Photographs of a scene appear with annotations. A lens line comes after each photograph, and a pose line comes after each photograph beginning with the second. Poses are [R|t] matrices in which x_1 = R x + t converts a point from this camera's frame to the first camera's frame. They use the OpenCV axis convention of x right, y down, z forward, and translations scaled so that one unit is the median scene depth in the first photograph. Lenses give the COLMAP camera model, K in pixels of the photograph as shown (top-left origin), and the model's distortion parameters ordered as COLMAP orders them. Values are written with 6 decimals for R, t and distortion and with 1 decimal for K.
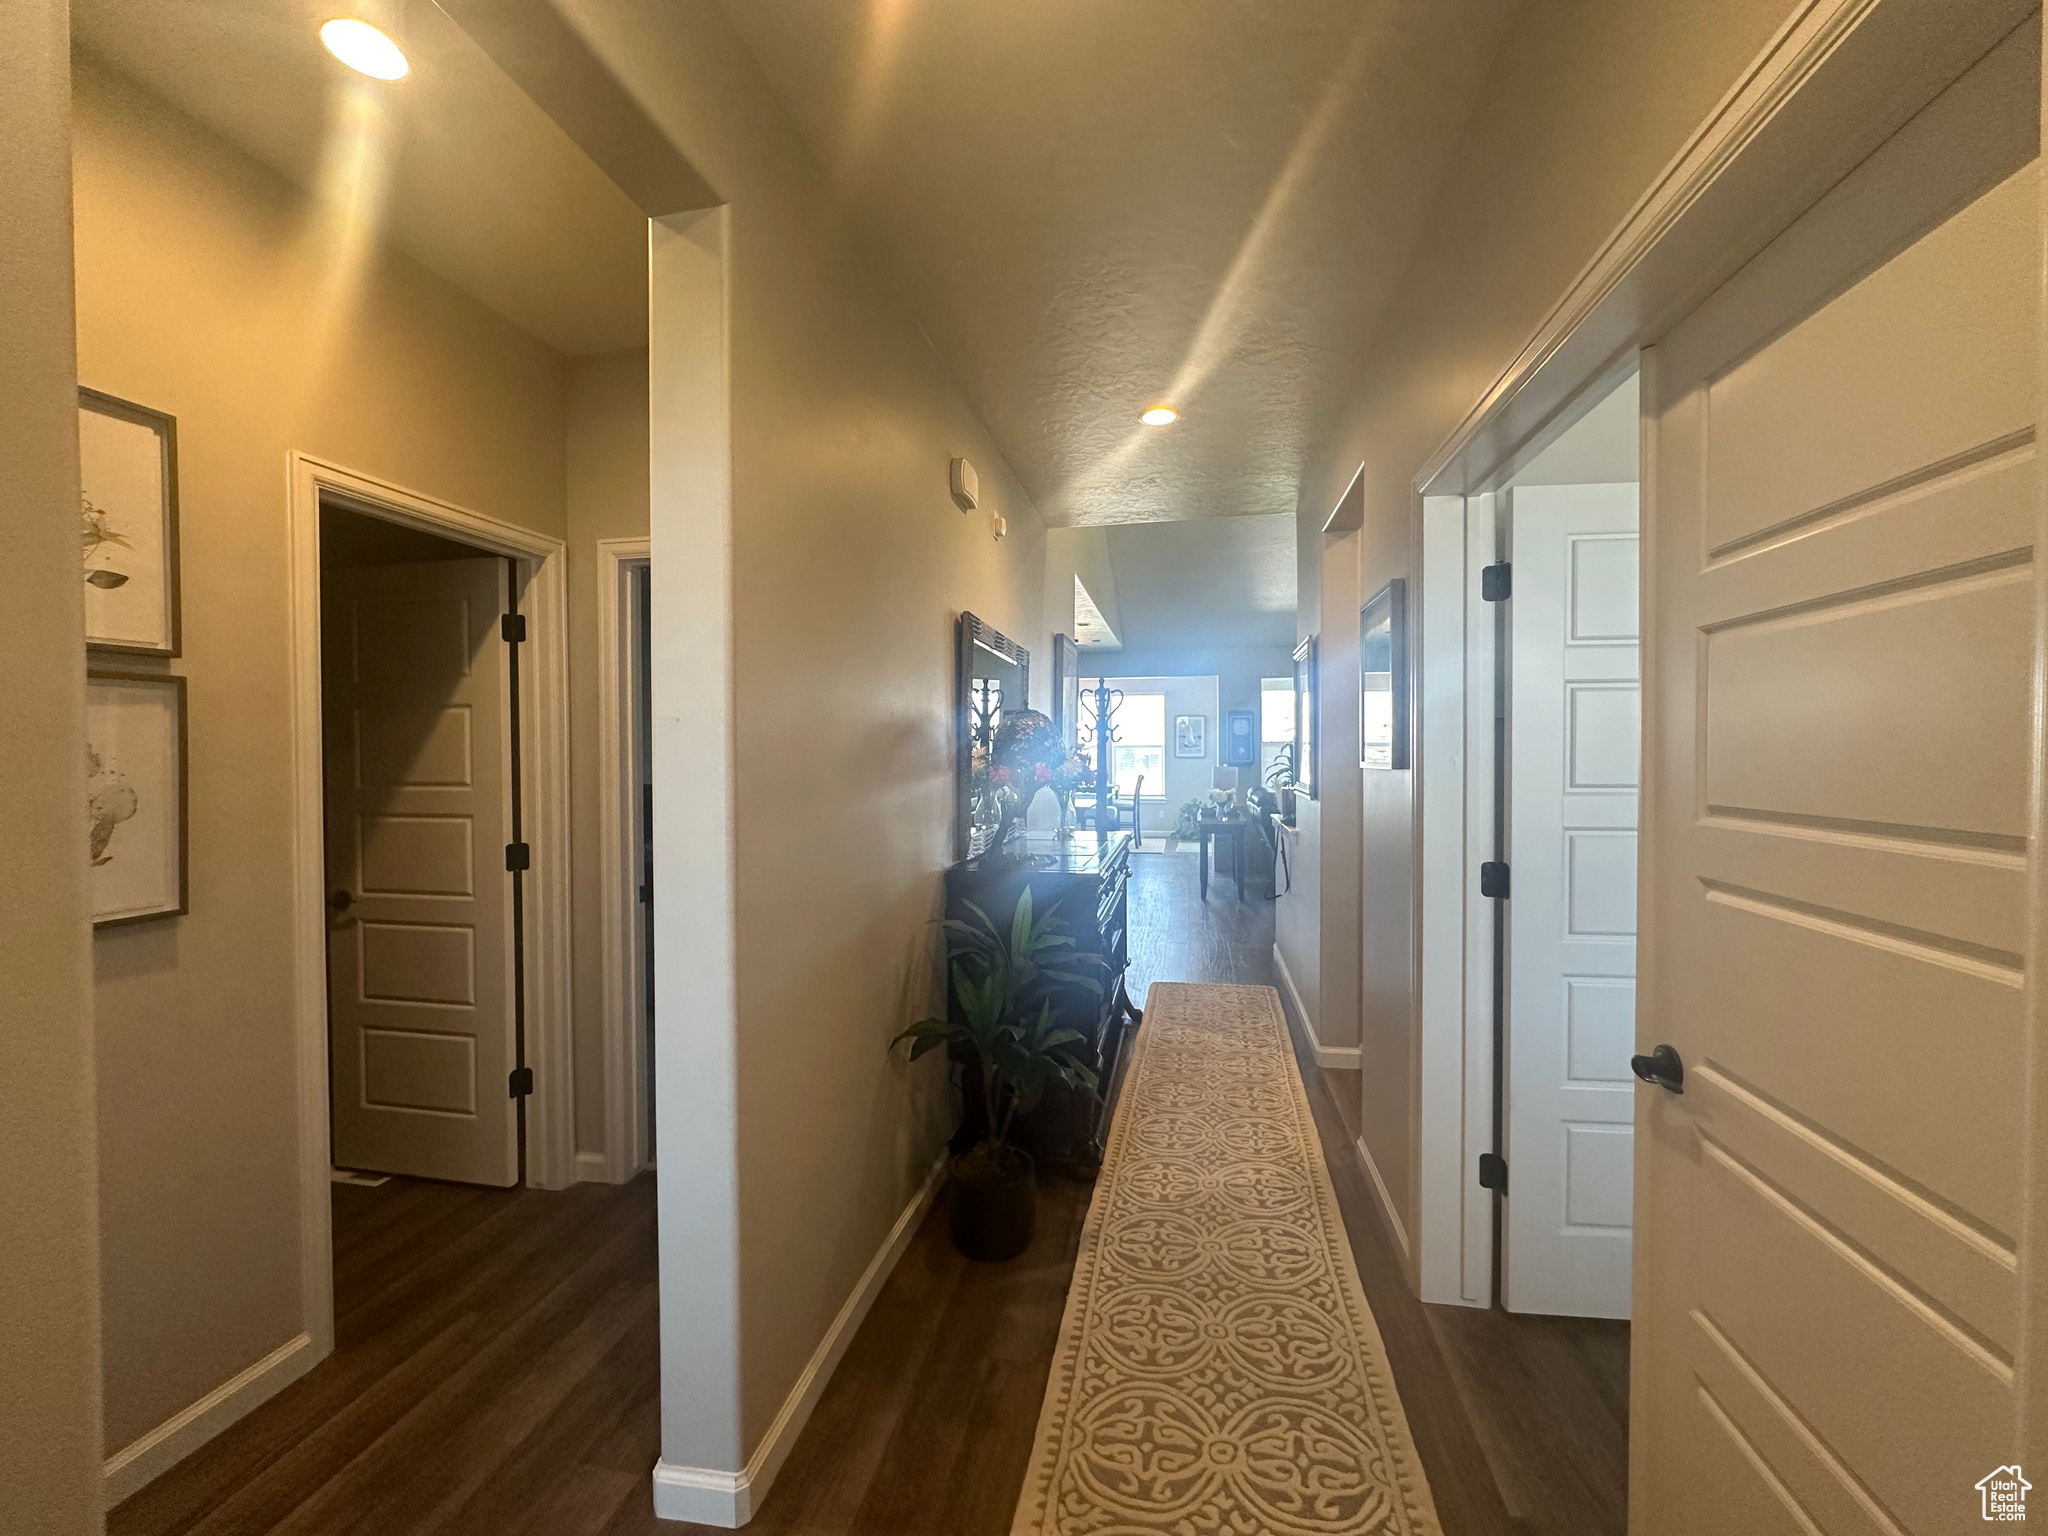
lens RADIAL K [[819.9, 0, 1024.0], [0, 819.9, 768.0], [0, 0, 1]] dist [-0.009442, 0.000131]
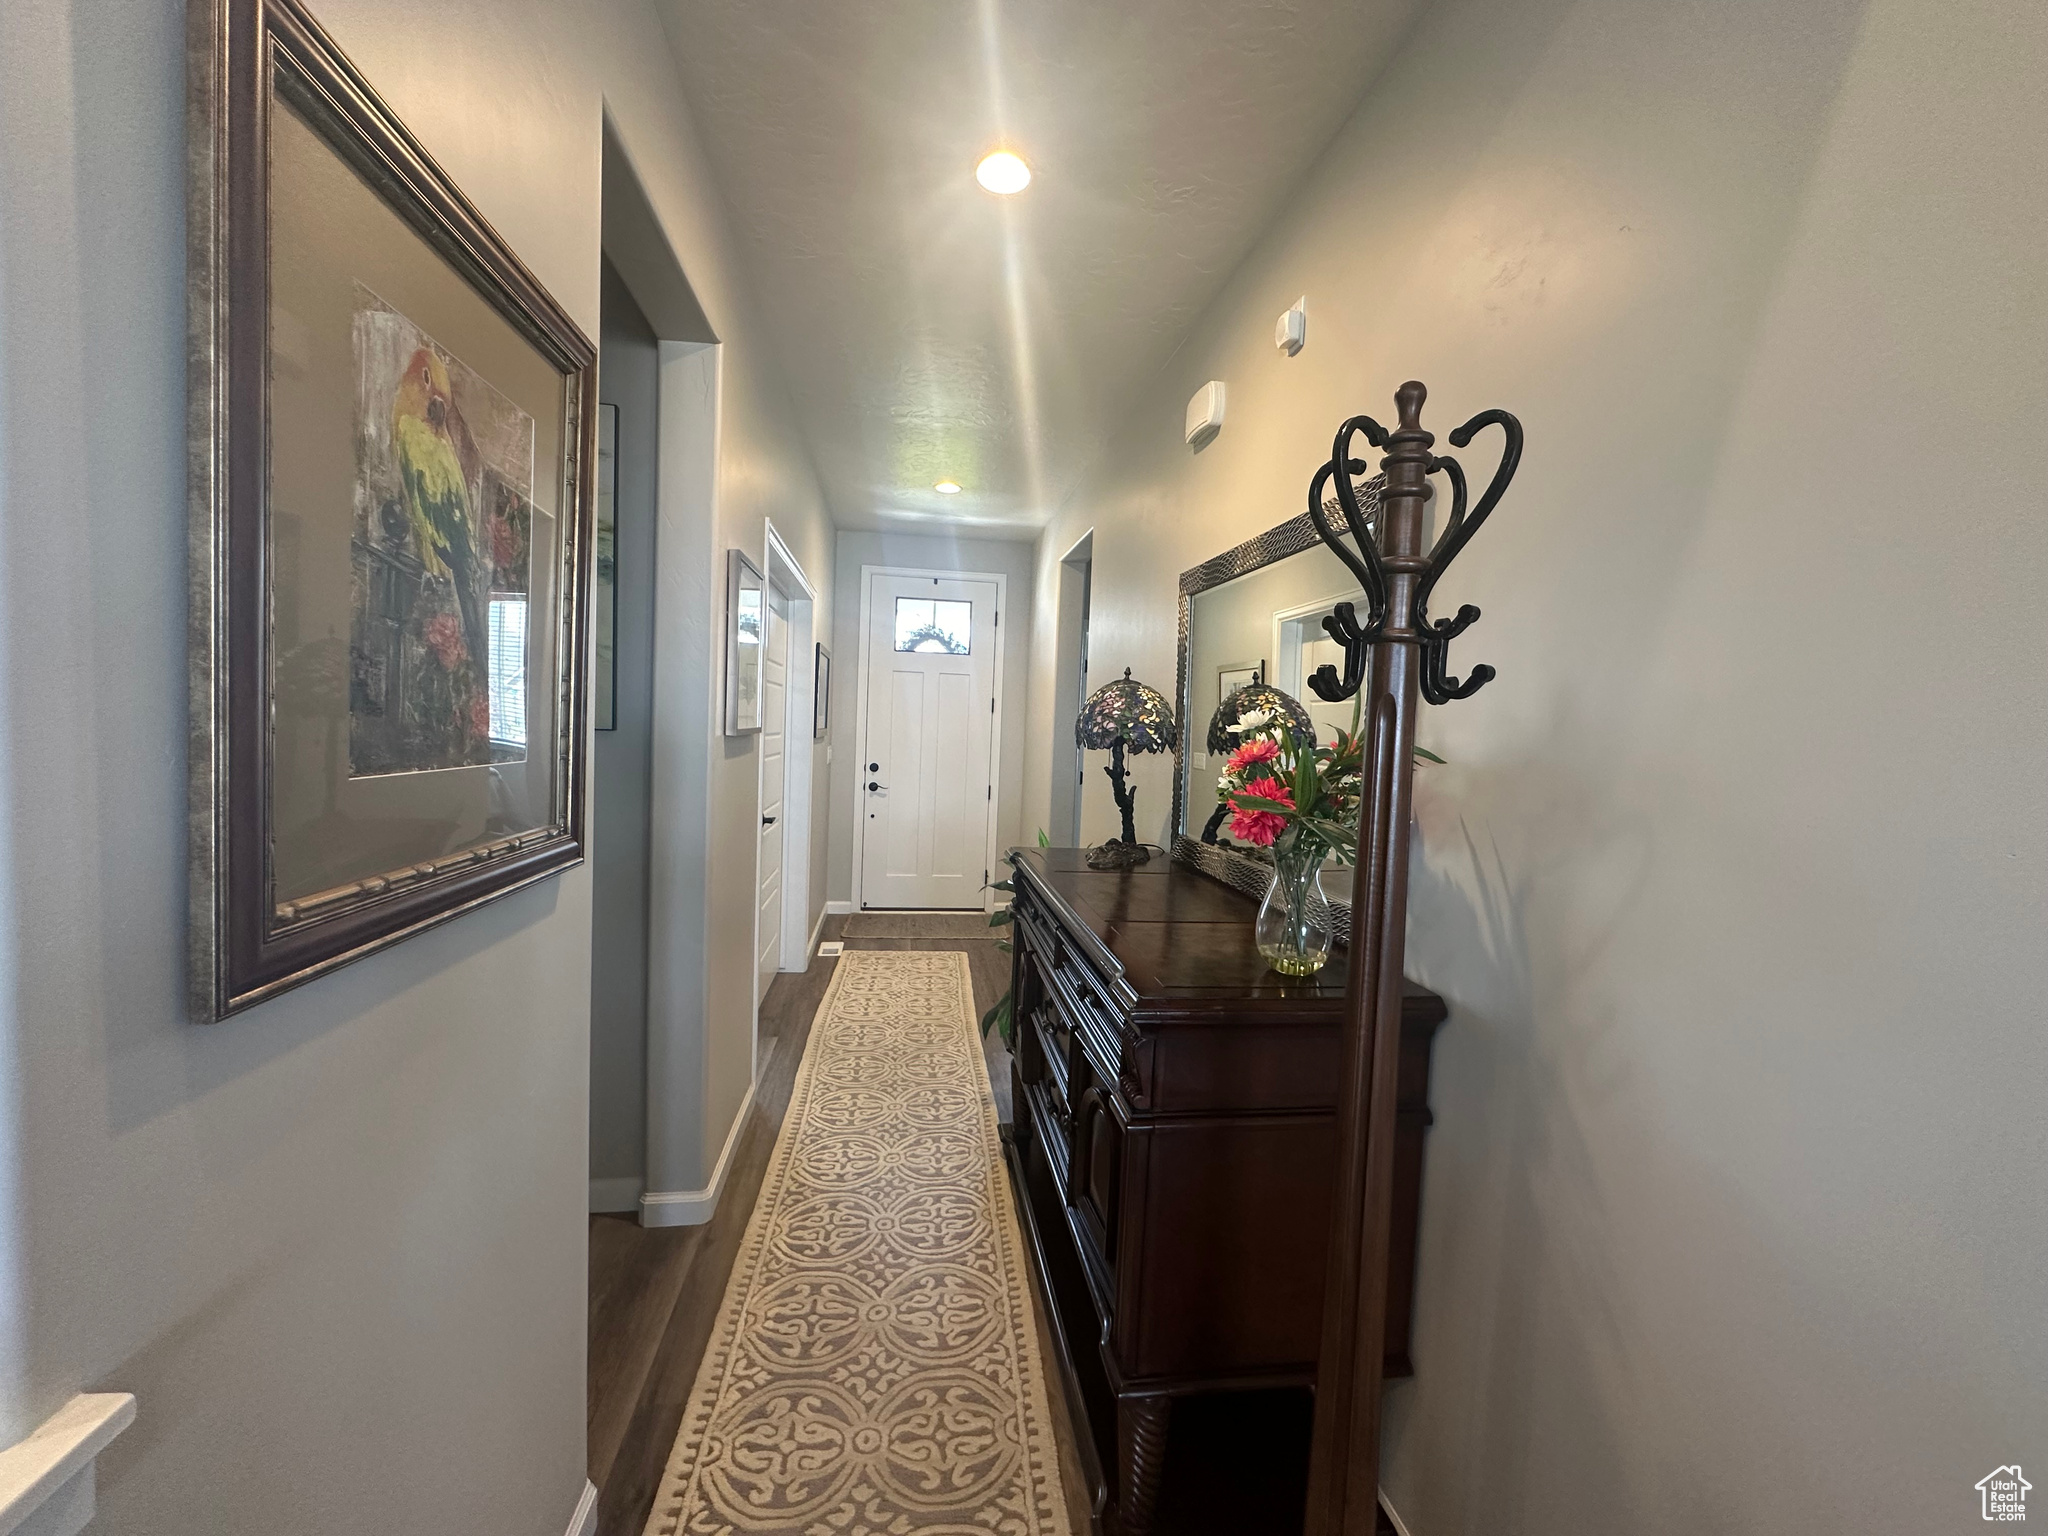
lens RADIAL K [[819.9, 0, 1024.0], [0, 819.9, 768.0], [0, 0, 1]] dist [-0.009442, 0.000131]
pose [[-0.939694, -0.029415, -0.340749, 0.422971], [-0.057368, 0.995735, 0.072251, -0.044850], [0.337170, 0.087442, -0.937374, 1.908655]]
